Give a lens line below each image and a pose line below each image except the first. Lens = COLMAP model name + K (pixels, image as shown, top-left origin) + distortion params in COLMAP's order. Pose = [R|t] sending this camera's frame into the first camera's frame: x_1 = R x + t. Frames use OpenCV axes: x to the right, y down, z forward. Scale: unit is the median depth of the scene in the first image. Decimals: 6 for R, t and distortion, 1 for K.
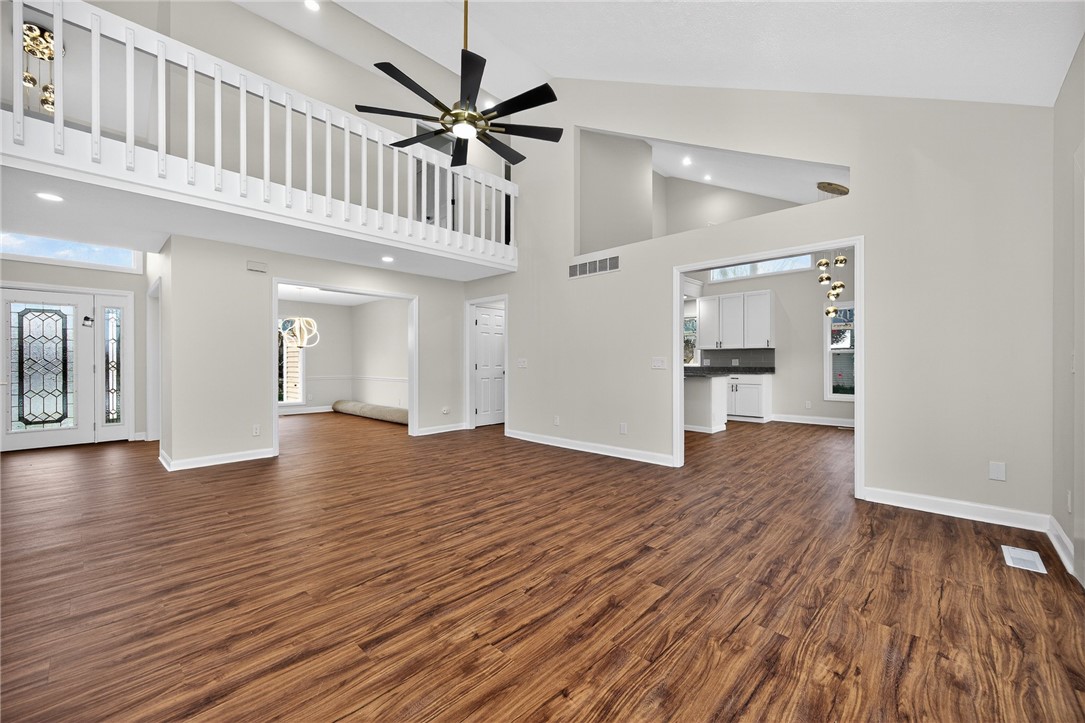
lens RADIAL K [[430.6, 0, 542.5], [0, 430.6, 361.5], [0, 0, 1]] dist [0.003808, -0.000340]
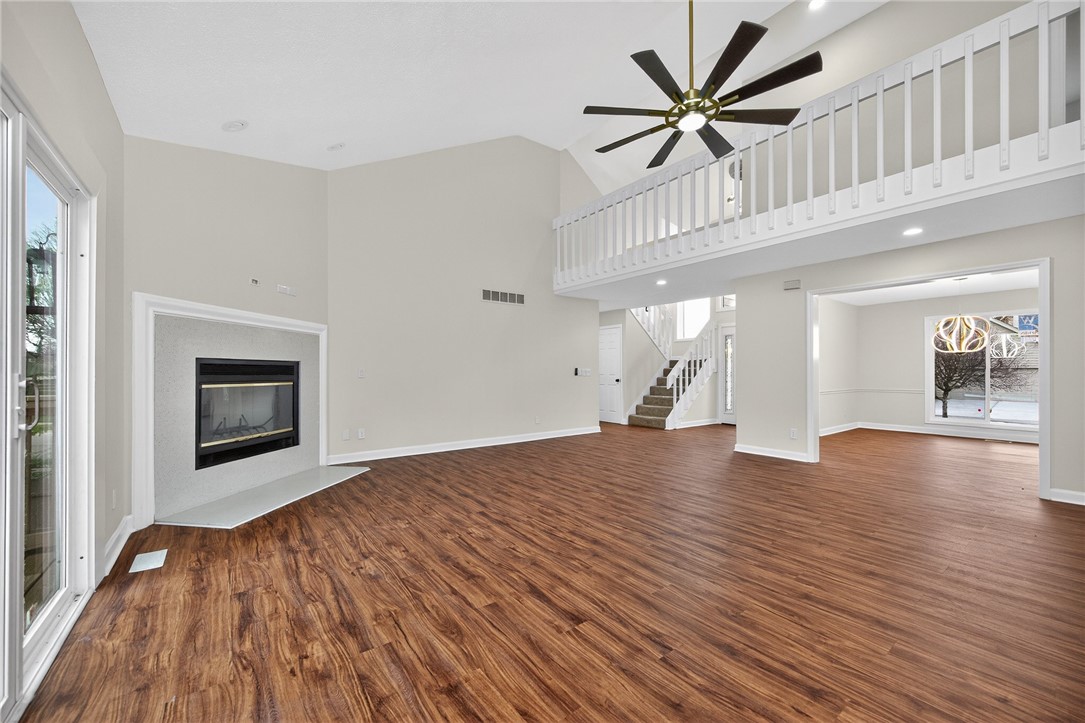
lens RADIAL K [[430.6, 0, 542.5], [0, 430.6, 361.5], [0, 0, 1]] dist [0.003808, -0.000340]
pose [[-0.173665, -0.019512, -0.984611, 1.231304], [-0.000457, 0.999805, -0.019733, -0.003258], [0.984805, -0.002977, -0.173640, 1.315052]]
